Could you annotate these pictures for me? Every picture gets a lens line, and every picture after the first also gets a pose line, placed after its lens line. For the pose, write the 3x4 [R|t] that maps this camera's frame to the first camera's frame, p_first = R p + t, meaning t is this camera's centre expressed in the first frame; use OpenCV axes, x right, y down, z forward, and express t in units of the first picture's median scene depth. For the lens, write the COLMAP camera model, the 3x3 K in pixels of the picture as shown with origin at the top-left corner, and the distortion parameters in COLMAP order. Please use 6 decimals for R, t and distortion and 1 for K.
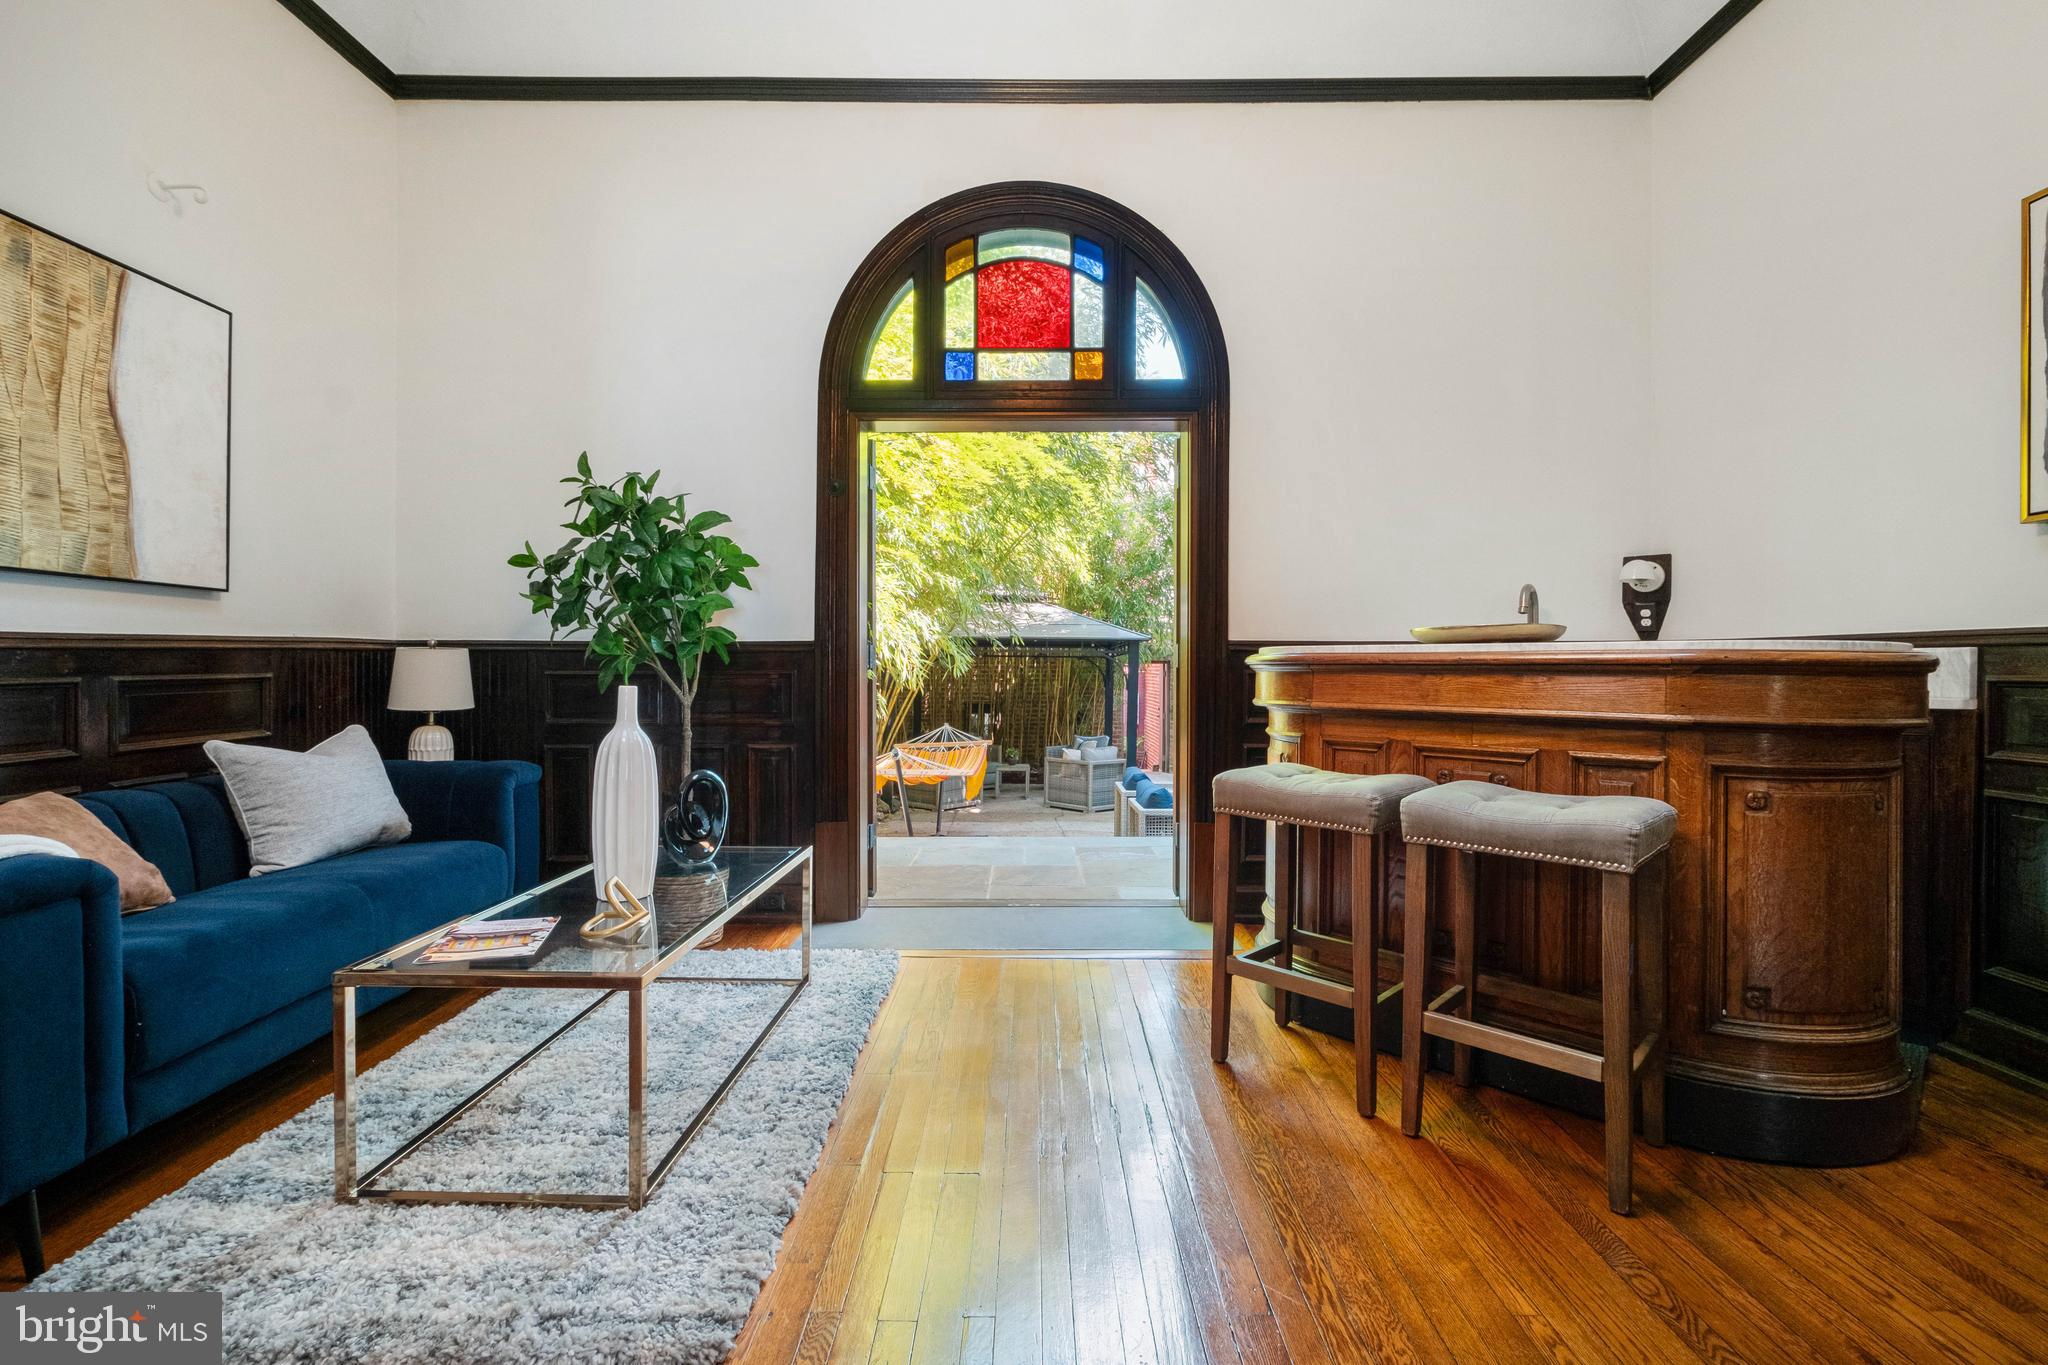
lens RADIAL K [[897.6, 0, 1035.3], [0, 897.6, 668.2], [0, 0, 1]] dist [-0.001146, -0.001215]
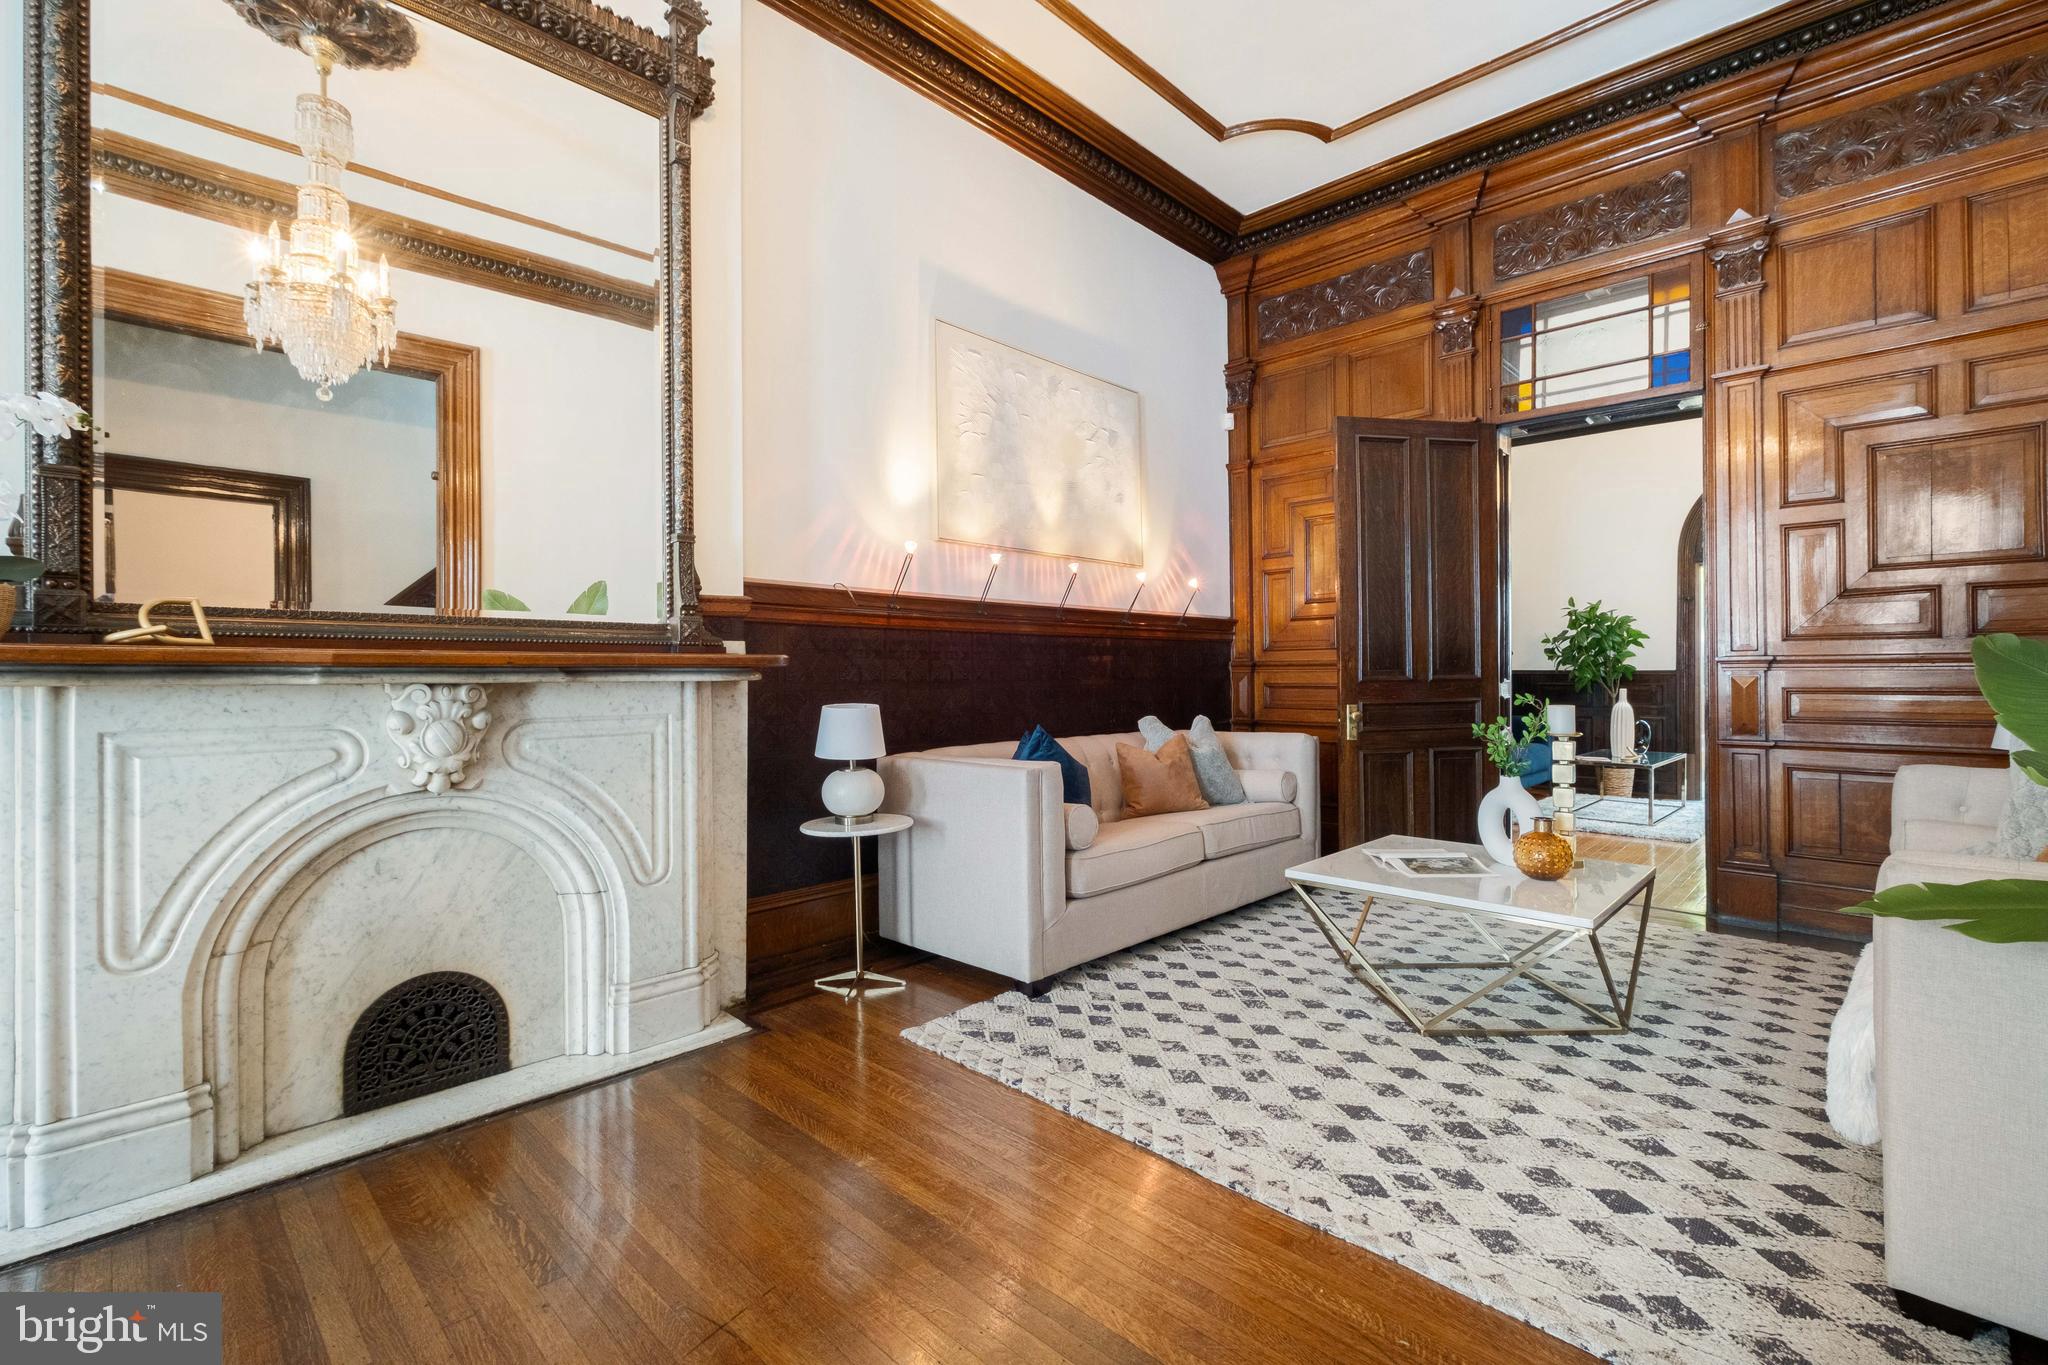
lens RADIAL K [[897.6, 0, 1028.6], [0, 897.6, 661.7], [0, 0, 1]] dist [-0.001146, -0.001215]
pose [[0.715189, -0.008722, -0.698877, 0.198033], [-0.002058, 0.999892, -0.014584, -0.020832], [0.698928, 0.011869, 0.715094, -2.170926]]
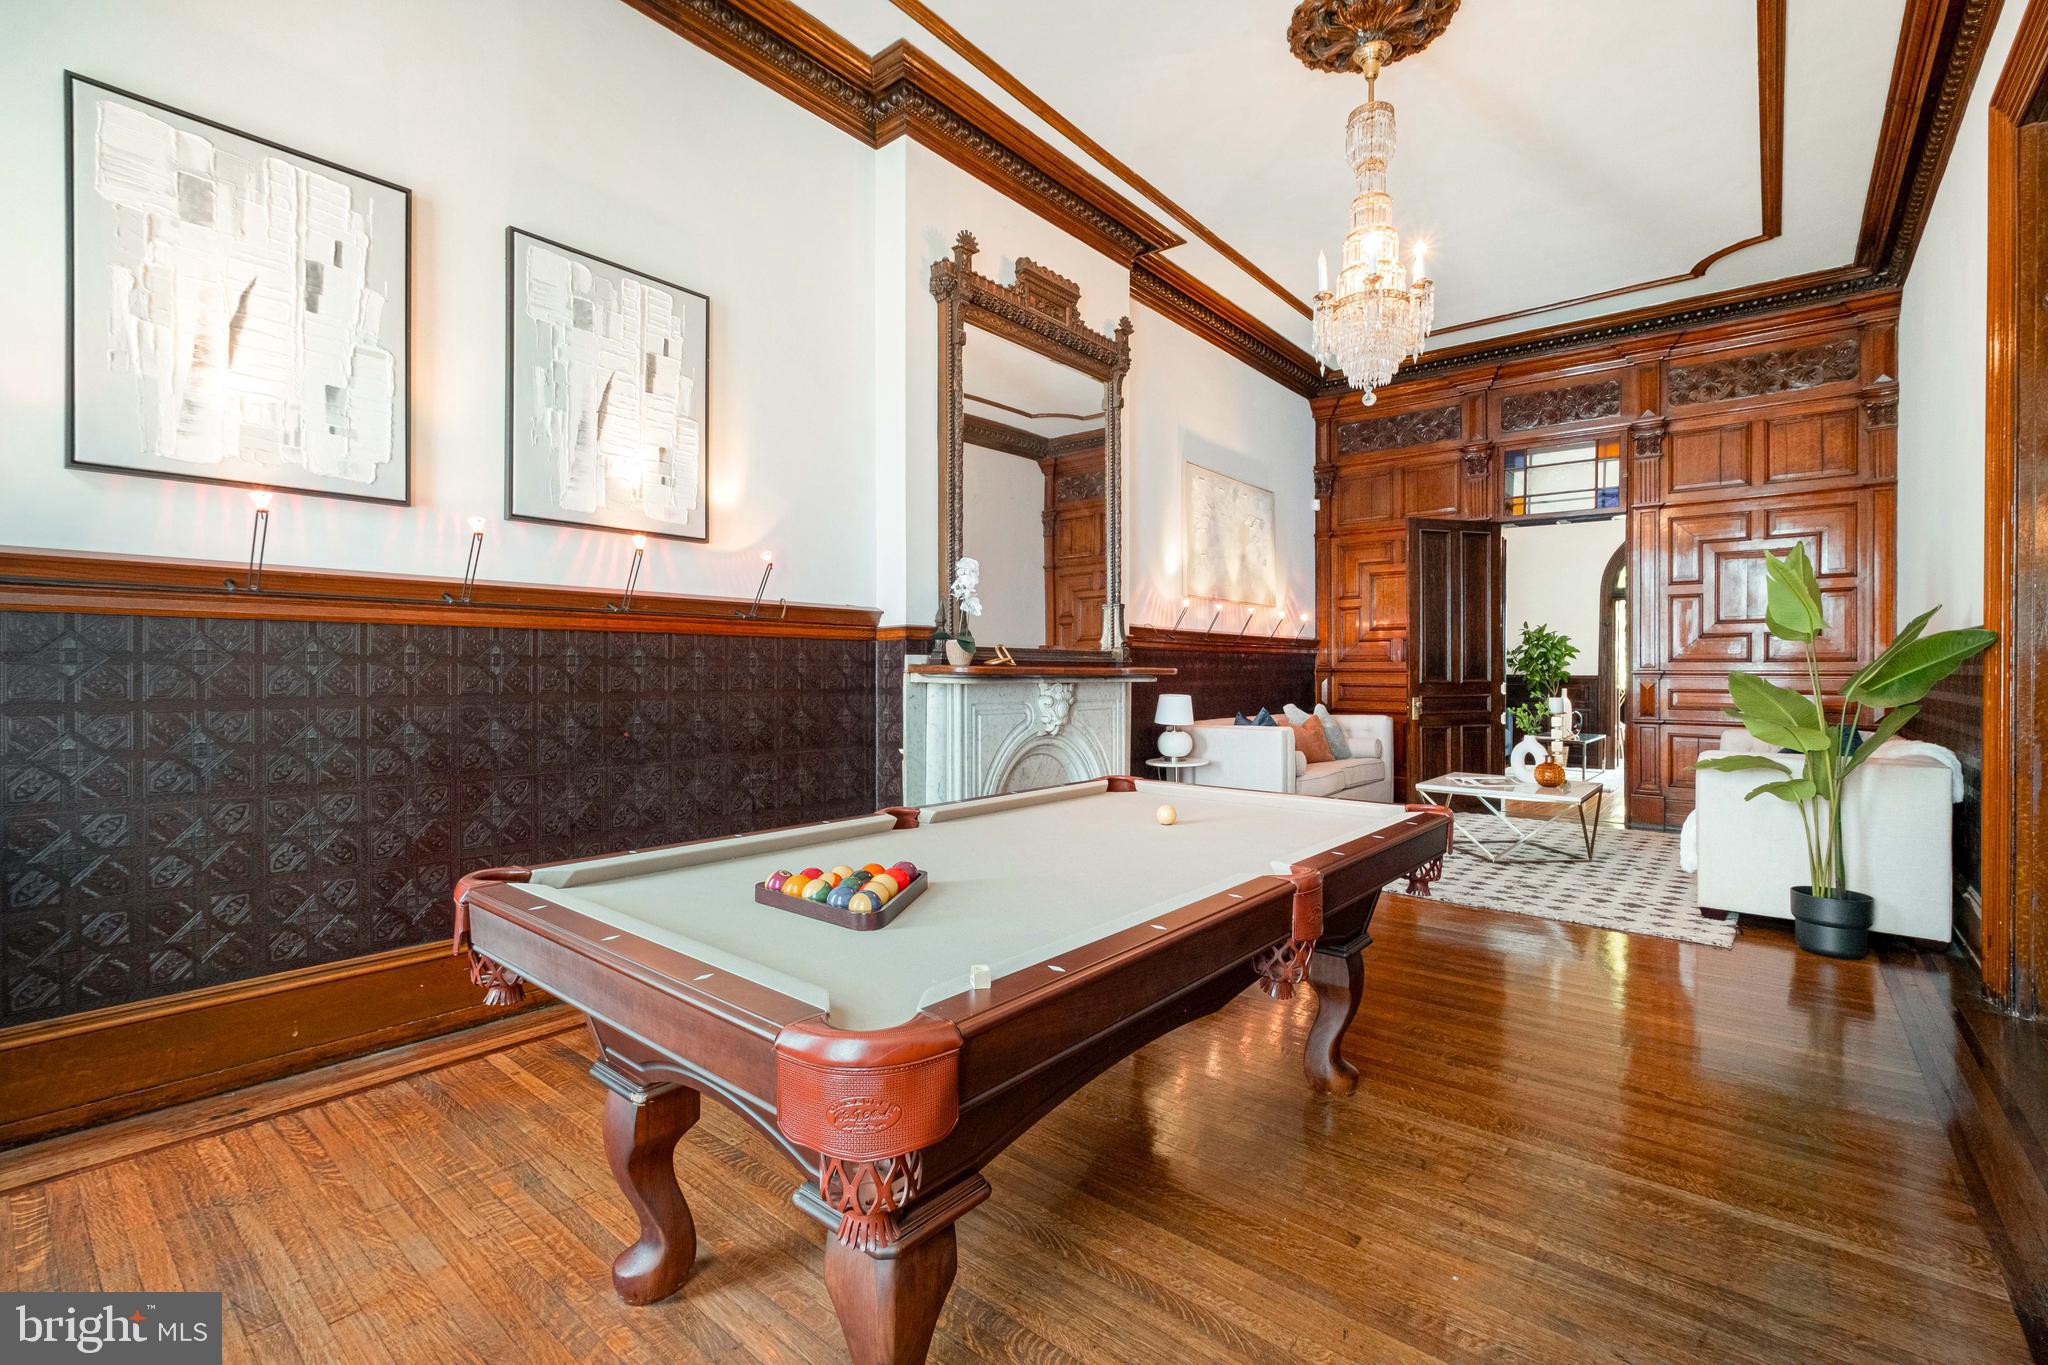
lens RADIAL K [[897.6, 0, 1024.9], [0, 897.6, 658.7], [0, 0, 1]] dist [-0.001146, -0.001215]
pose [[0.762909, 0.000744, -0.646506, 0.303034], [-0.011176, 0.999865, -0.012037, -0.036832], [0.646409, 0.016409, 0.762814, -3.337837]]
